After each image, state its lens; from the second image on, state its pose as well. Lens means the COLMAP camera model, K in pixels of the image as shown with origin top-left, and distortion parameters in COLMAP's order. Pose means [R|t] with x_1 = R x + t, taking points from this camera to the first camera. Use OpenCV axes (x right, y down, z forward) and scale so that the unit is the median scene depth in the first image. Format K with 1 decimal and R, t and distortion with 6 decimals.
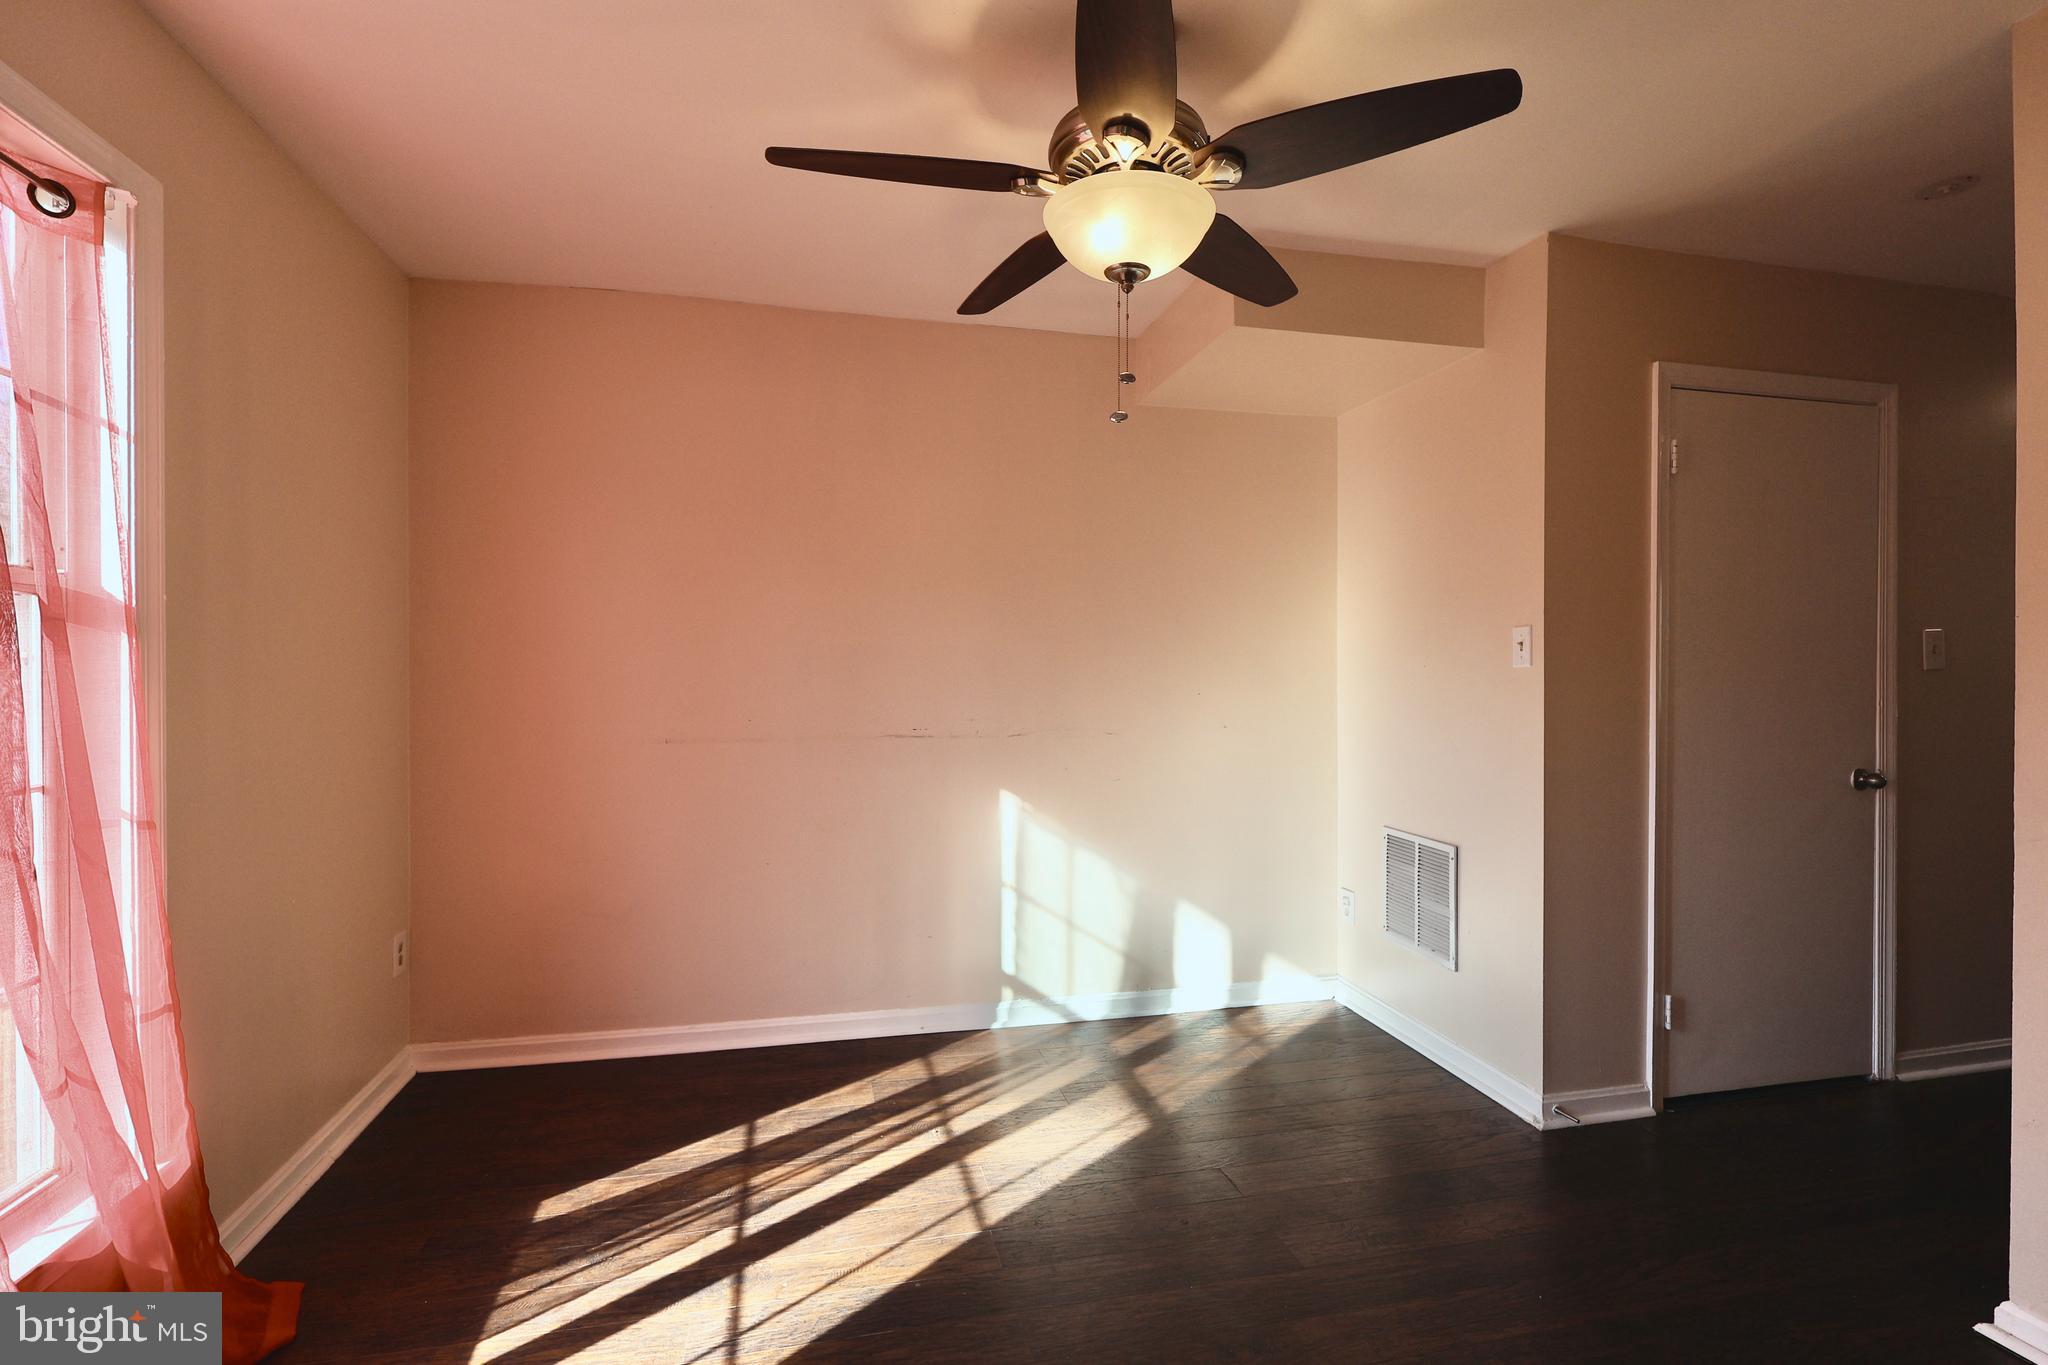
lens RADIAL K [[943.8, 0, 1024.0], [0, 943.8, 682.5], [0, 0, 1]] dist [-0.002774, -0.000423]
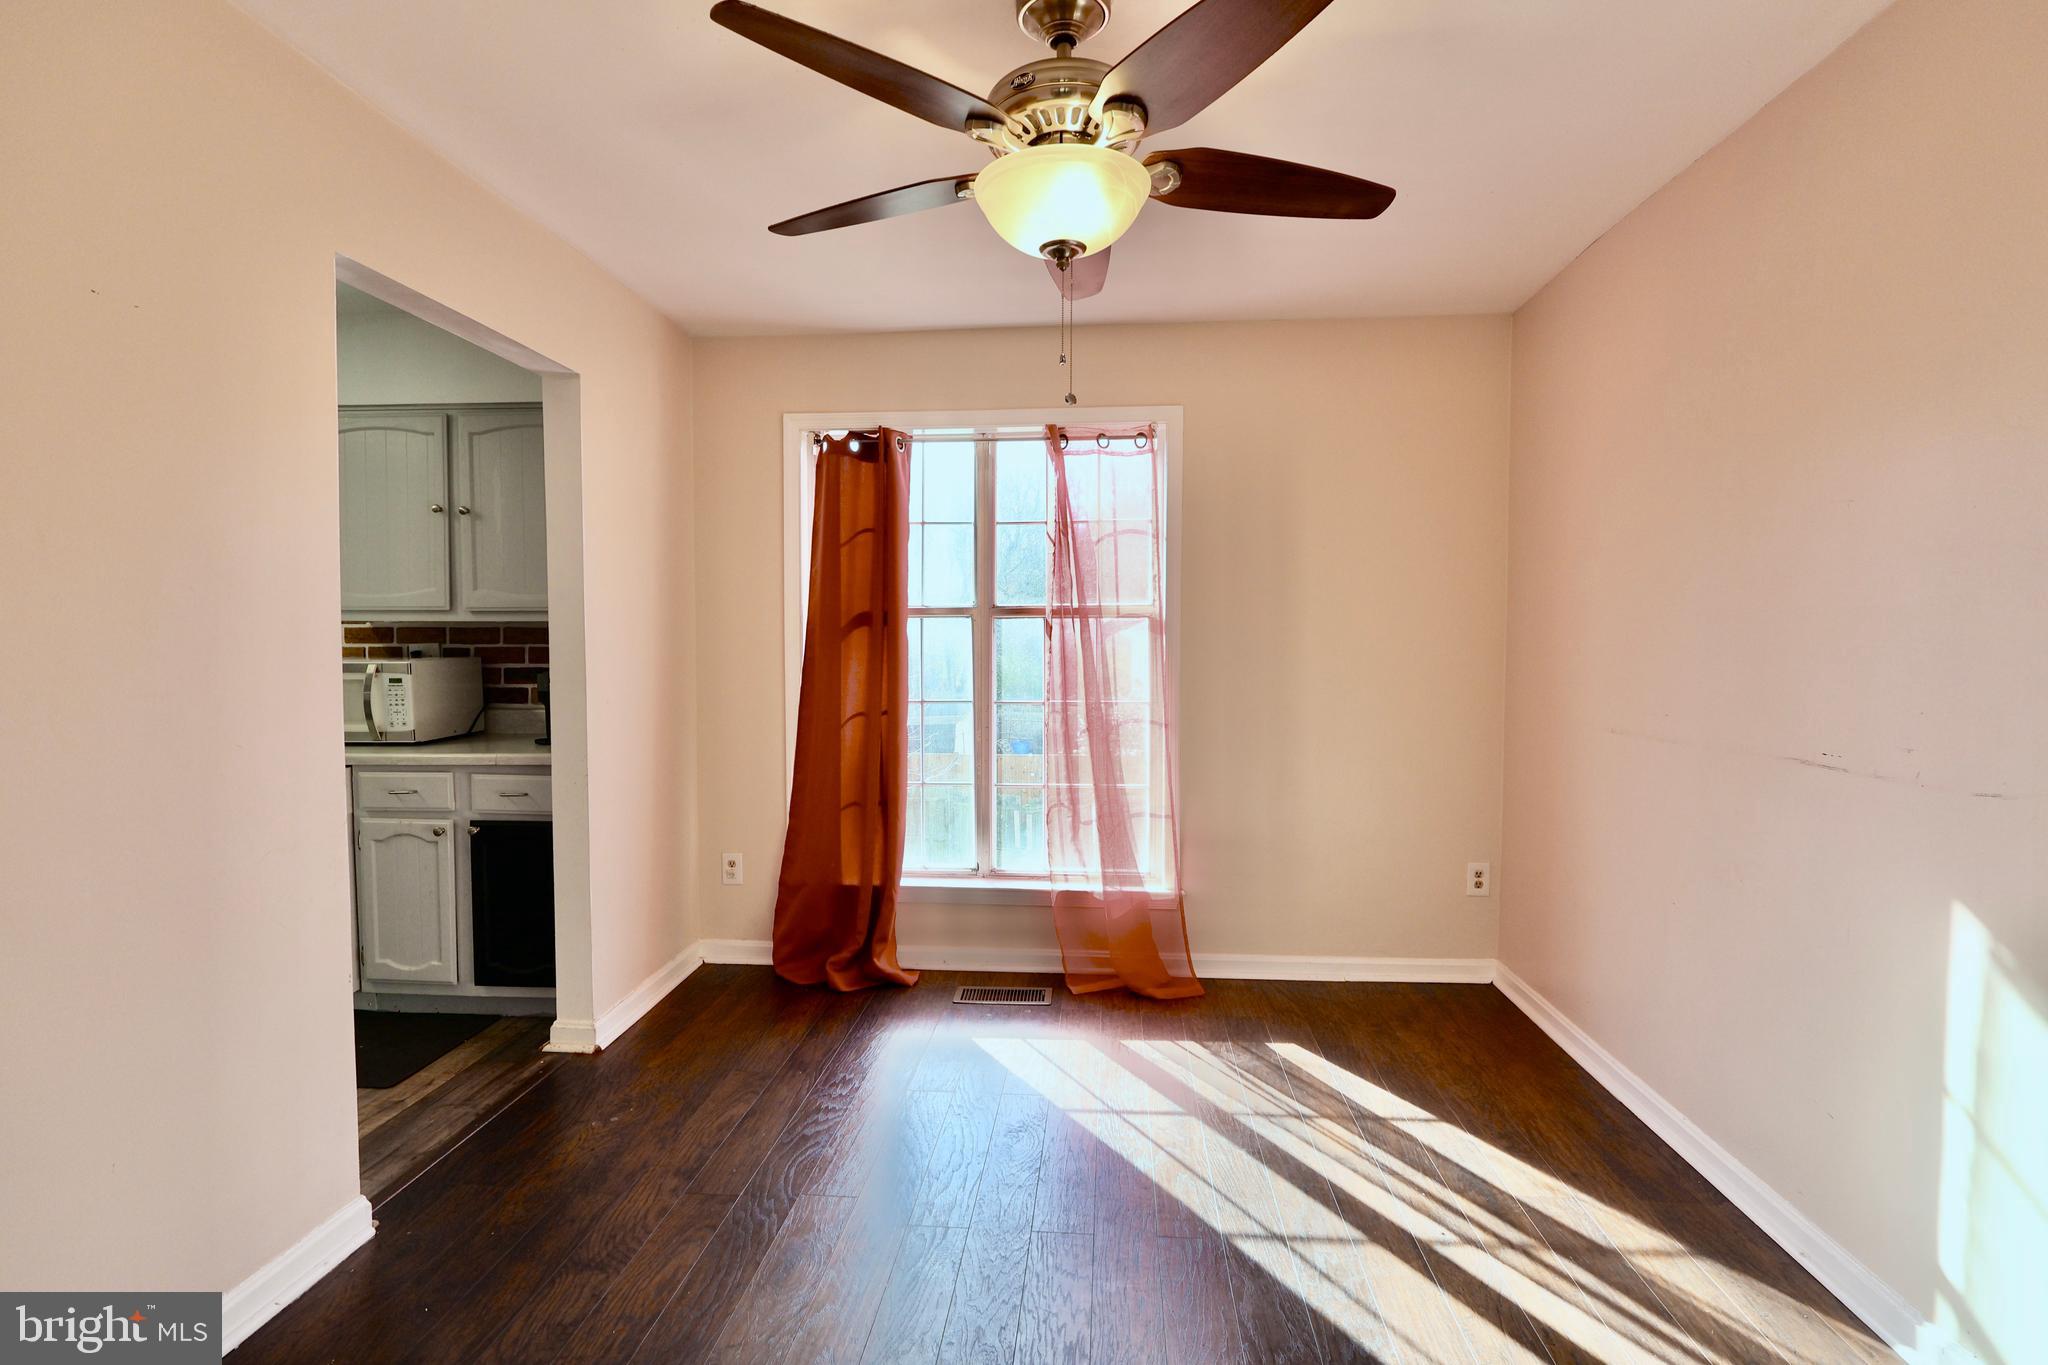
lens RADIAL K [[943.8, 0, 1024.0], [0, 943.8, 682.5], [0, 0, 1]] dist [-0.002774, -0.000423]
pose [[-0.314800, 0.041486, -0.948251, 0.741495], [-0.003011, 0.998996, 0.044706, -0.024178], [0.949153, 0.016929, -0.314359, 0.888468]]
